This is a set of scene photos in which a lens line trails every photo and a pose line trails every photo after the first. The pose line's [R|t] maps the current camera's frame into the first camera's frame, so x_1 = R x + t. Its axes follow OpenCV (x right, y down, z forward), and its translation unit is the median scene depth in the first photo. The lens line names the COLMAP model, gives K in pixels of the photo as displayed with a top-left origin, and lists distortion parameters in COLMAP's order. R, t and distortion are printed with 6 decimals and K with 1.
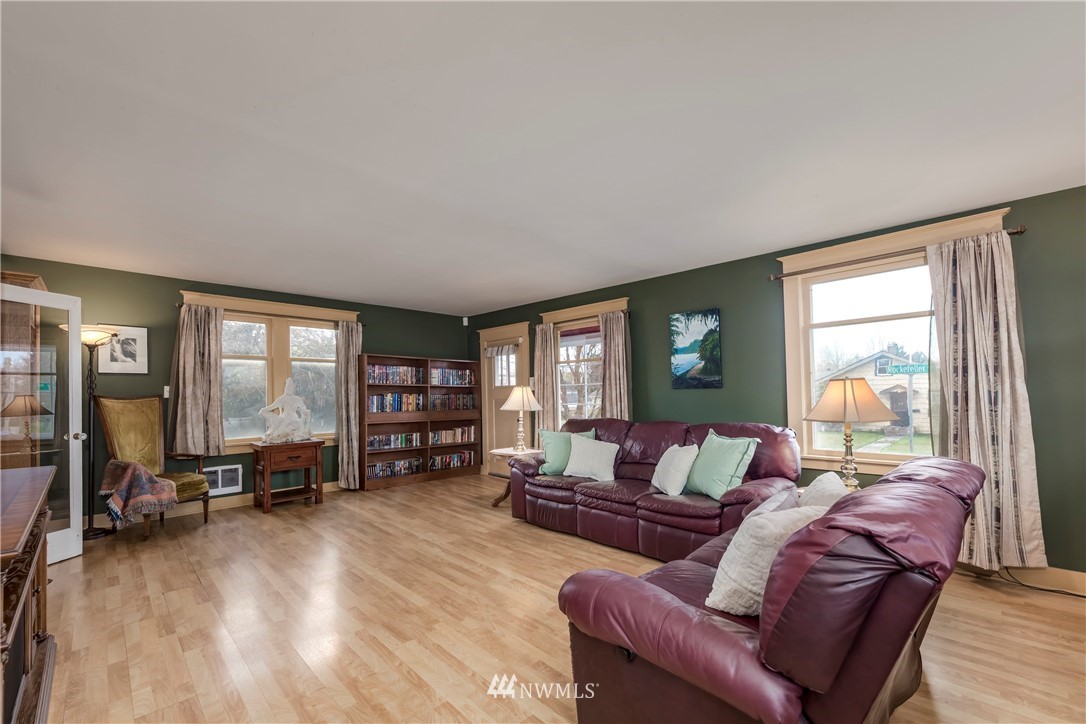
lens RADIAL K [[462.5, 0, 537.6], [0, 462.5, 384.7], [0, 0, 1]] dist [-0.000358, -0.000038]
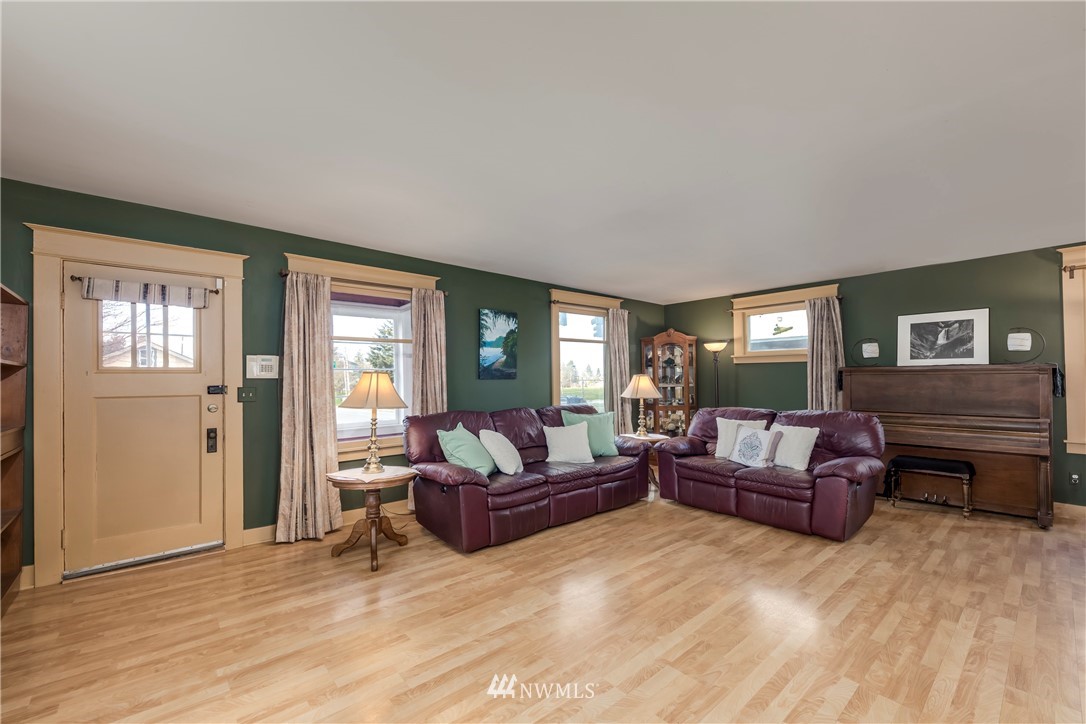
lens RADIAL K [[450.3, 0, 541.7], [0, 450.3, 374.9], [0, 0, 1]] dist [-0.000674, -0.000418]
pose [[0.038090, 0.021123, 0.999051, -0.742336], [-0.014325, 0.999685, -0.020590, 0.018872], [-0.999172, -0.013527, 0.038381, 0.834906]]
